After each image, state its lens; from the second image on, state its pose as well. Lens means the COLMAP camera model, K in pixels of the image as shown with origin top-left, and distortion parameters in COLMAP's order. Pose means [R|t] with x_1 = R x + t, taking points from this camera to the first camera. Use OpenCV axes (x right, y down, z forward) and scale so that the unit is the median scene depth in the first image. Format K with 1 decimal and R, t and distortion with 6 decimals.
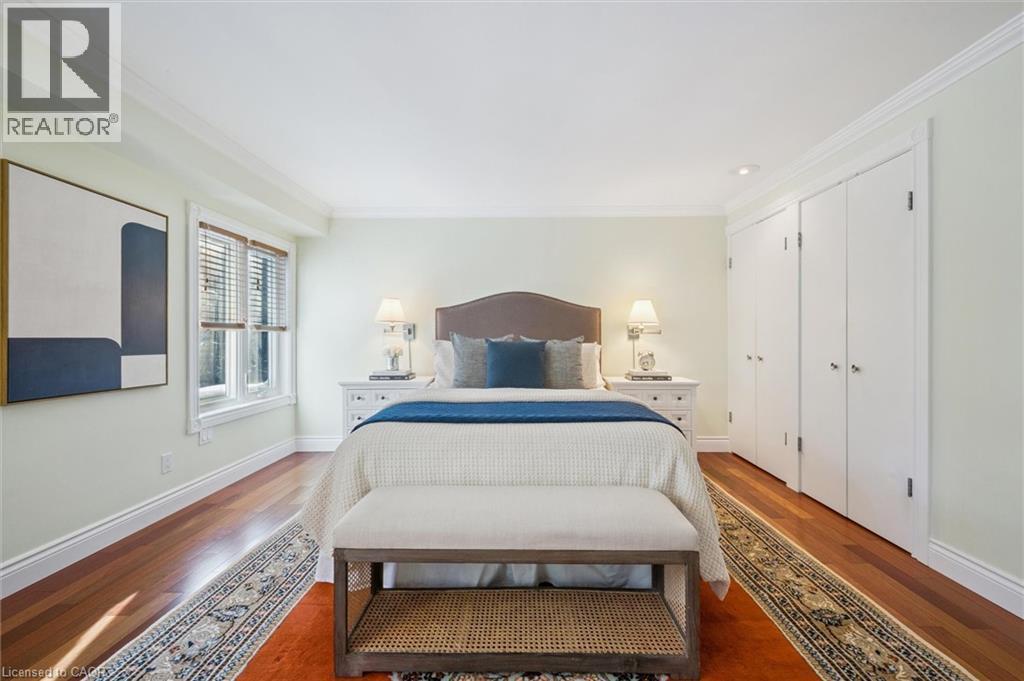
lens RADIAL K [[402.2, 0, 512.0], [0, 402.2, 340.5], [0, 0, 1]] dist [-0.002695, -0.000027]
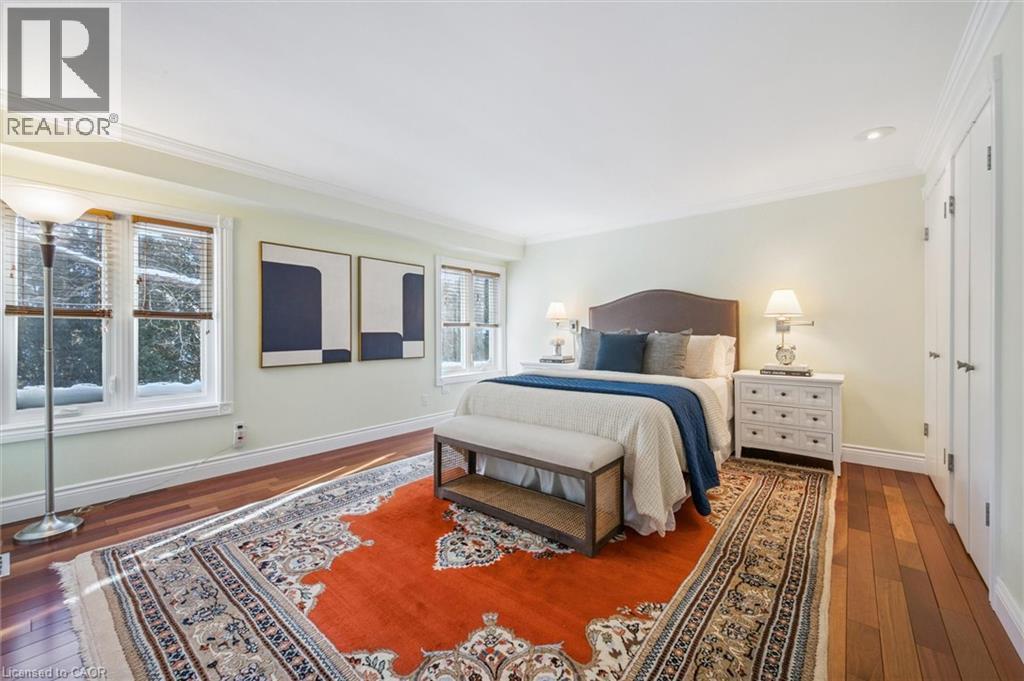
lens RADIAL K [[408.0, 0, 514.5], [0, 408.0, 335.0], [0, 0, 1]] dist [0.000417, 0.000130]
pose [[0.777548, 0.000778, -0.628823, 0.551941], [0.001169, 0.999996, 0.002682, 0.001972], [0.628822, -0.002821, 0.777544, -0.169778]]
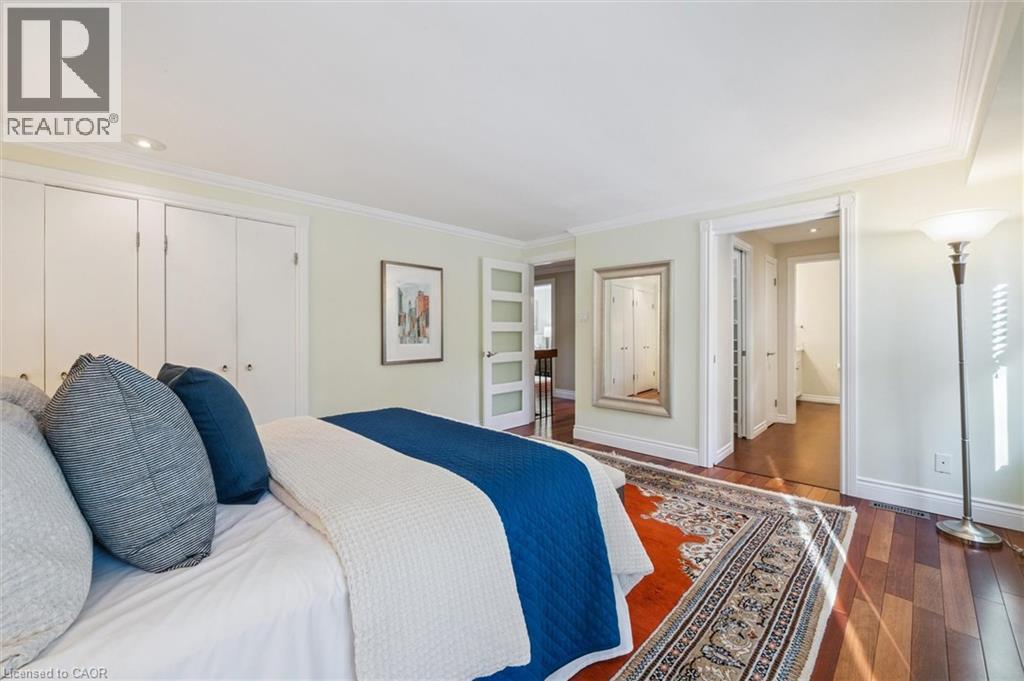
lens RADIAL K [[408.0, 0, 514.5], [0, 408.0, 335.0], [0, 0, 1]] dist [0.000417, 0.000130]
pose [[-0.712794, -0.005116, 0.701355, -0.571890], [0.004931, 0.999912, 0.012305, -0.038073], [-0.701356, 0.012229, -0.712706, 1.114746]]
